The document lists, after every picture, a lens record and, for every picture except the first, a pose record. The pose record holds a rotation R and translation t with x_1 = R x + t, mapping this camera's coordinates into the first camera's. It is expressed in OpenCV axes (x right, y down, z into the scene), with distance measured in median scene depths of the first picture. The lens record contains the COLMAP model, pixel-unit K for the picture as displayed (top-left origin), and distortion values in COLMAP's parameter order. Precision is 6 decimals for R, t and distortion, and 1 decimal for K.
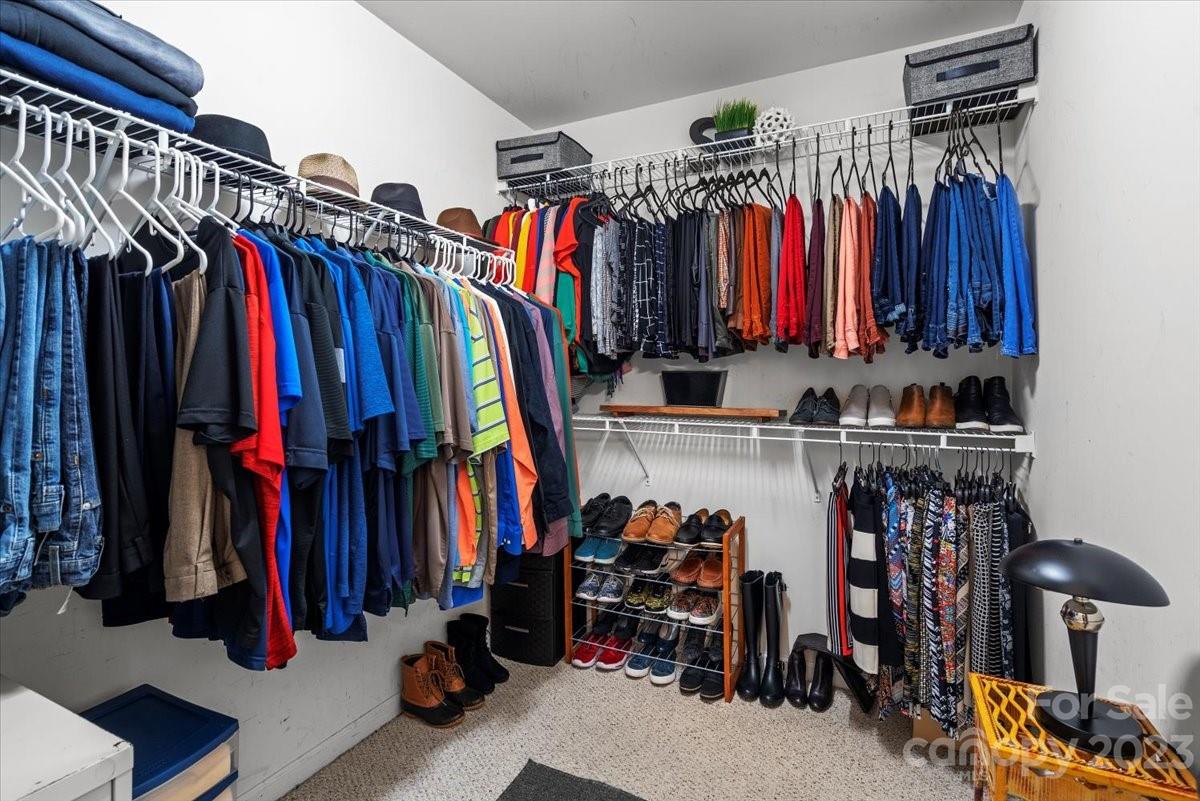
lens RADIAL K [[567.4, 0, 607.7], [0, 567.4, 382.1], [0, 0, 1]] dist [-0.004540, 0.000719]
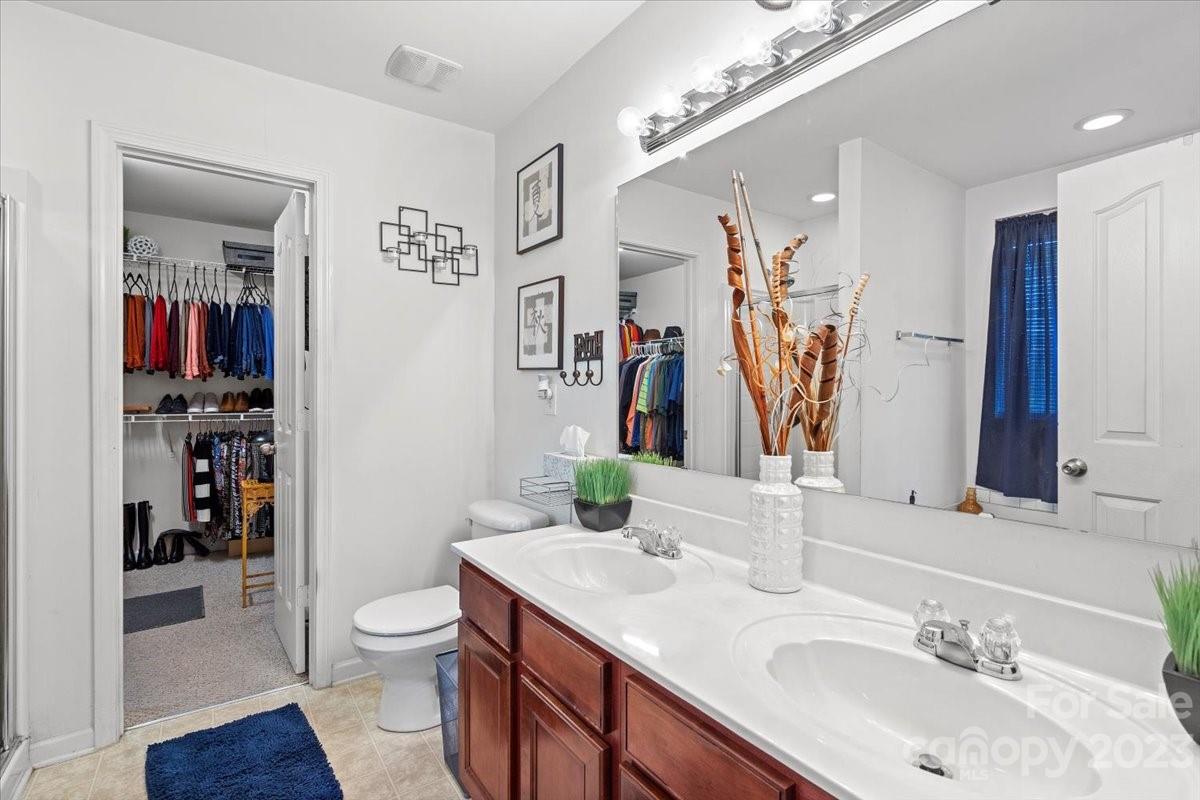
lens RADIAL K [[540.8, 0, 600.8], [0, 540.8, 391.5], [0, 0, 1]] dist [-0.000445, 0.000095]
pose [[0.478532, -0.003487, 0.878063, -0.602335], [0.003092, 0.999993, 0.002287, 0.002369], [-0.878065, 0.001621, 0.478539, -1.261783]]
